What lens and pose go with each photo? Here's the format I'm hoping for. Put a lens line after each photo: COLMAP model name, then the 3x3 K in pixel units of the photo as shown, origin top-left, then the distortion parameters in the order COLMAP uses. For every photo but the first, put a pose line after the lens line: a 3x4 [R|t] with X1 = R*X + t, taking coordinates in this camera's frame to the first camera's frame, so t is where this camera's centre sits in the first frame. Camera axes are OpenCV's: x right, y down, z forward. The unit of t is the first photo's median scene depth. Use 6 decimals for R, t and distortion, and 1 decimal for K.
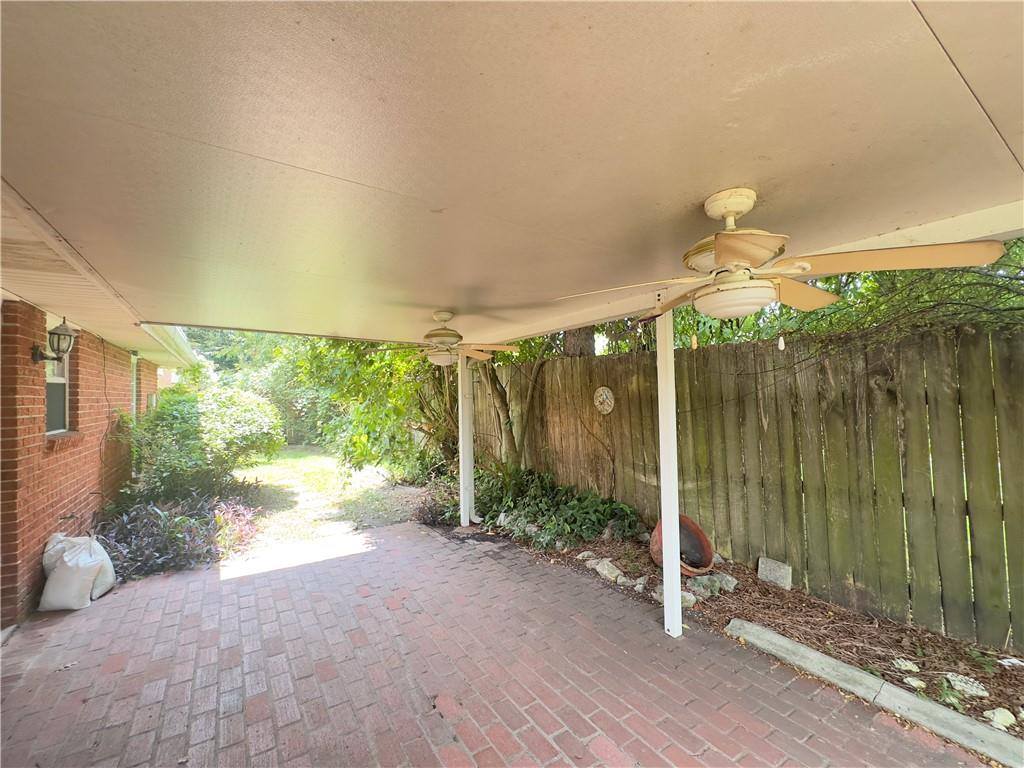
lens RADIAL K [[434.6, 0, 514.7], [0, 434.6, 381.5], [0, 0, 1]] dist [0.001752, -0.000011]
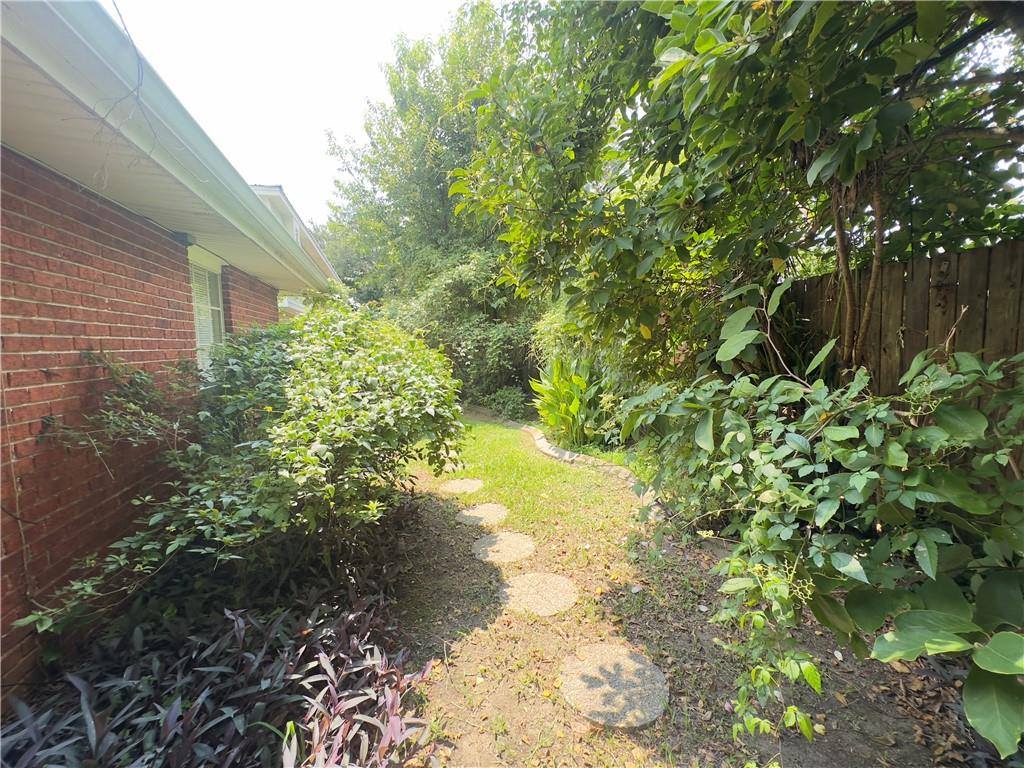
lens RADIAL K [[434.6, 0, 511.1], [0, 434.6, 382.4], [0, 0, 1]] dist [0.001752, -0.000011]
pose [[0.954865, 0.026499, -0.295855, -0.380189], [0.009746, 0.992681, 0.120369, 0.040825], [0.296880, -0.117819, 0.947619, 0.639406]]
